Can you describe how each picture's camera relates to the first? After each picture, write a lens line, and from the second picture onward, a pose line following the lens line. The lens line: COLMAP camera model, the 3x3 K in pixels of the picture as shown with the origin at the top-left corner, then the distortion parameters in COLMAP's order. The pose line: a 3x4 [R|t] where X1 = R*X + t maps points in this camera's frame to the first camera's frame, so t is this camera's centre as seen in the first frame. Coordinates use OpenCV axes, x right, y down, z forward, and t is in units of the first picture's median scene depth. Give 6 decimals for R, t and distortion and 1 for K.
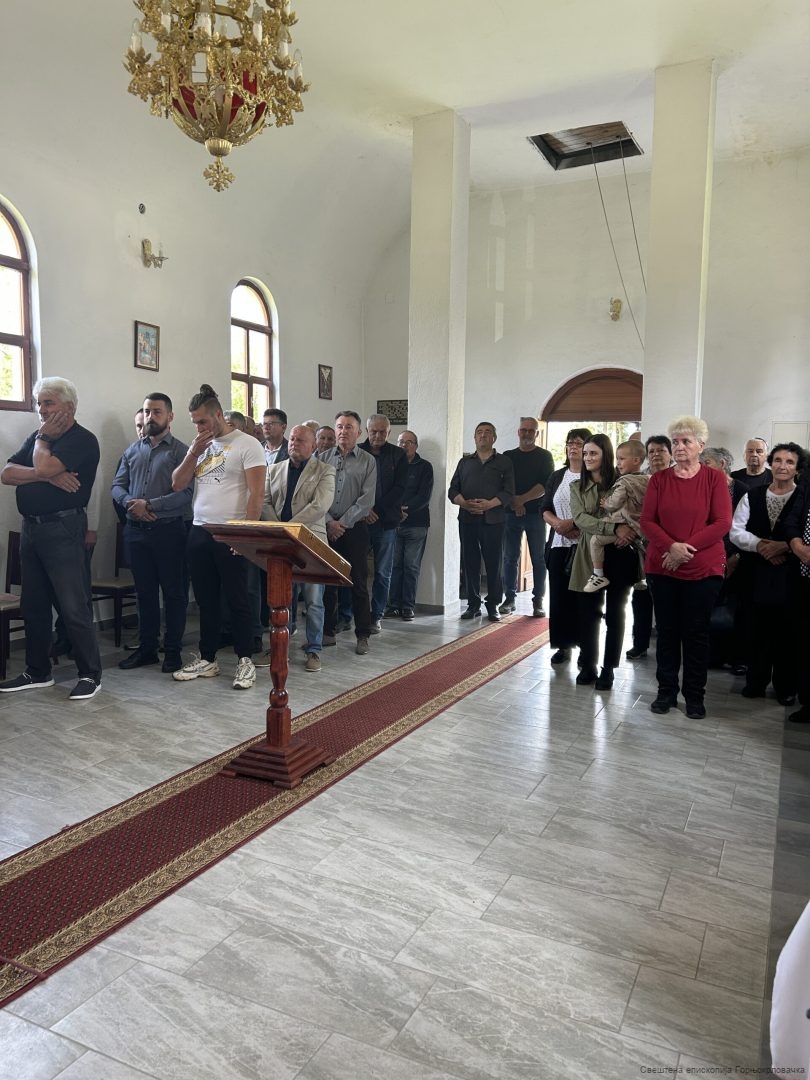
lens RADIAL K [[818.4, 0, 405.0], [0, 818.4, 540.0], [0, 0, 1]] dist [0.003365, -0.004180]
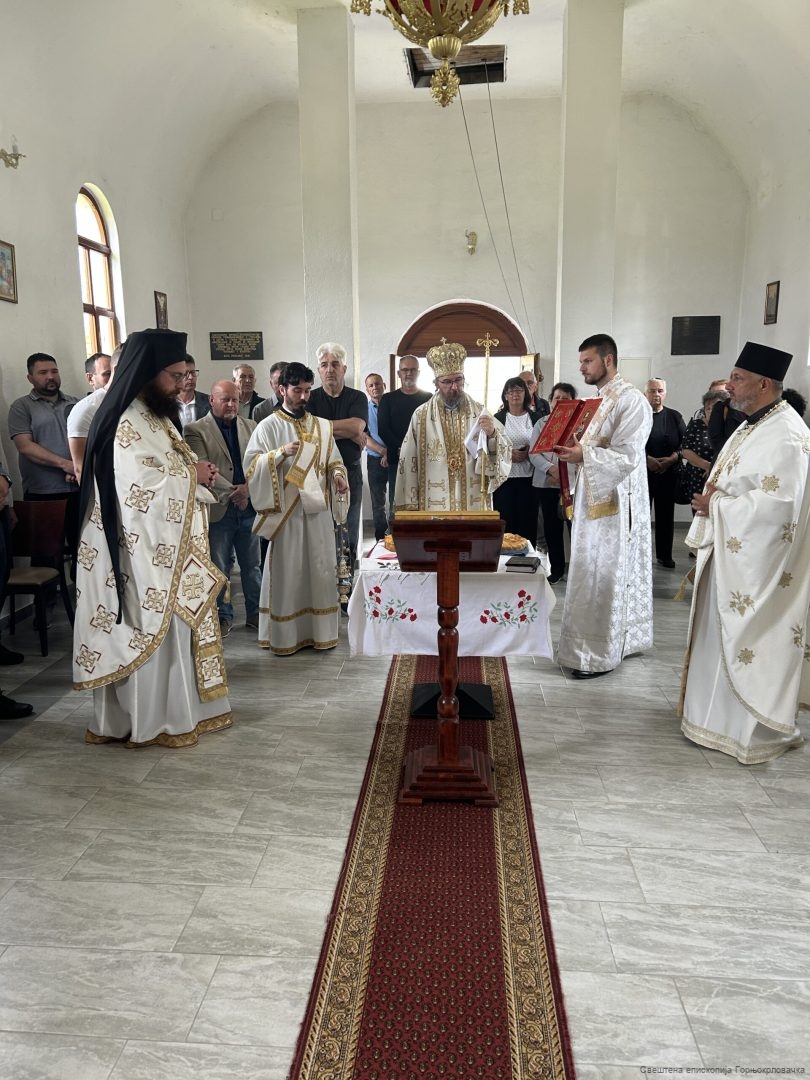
lens RADIAL K [[814.2, 0, 405.0], [0, 814.2, 540.0], [0, 0, 1]] dist [0.006880, -0.007356]
pose [[0.928348, -0.087790, 0.361197, -0.392430], [0.052429, 0.992921, 0.106581, -0.064718], [-0.367996, -0.080007, 0.926379, 0.169107]]
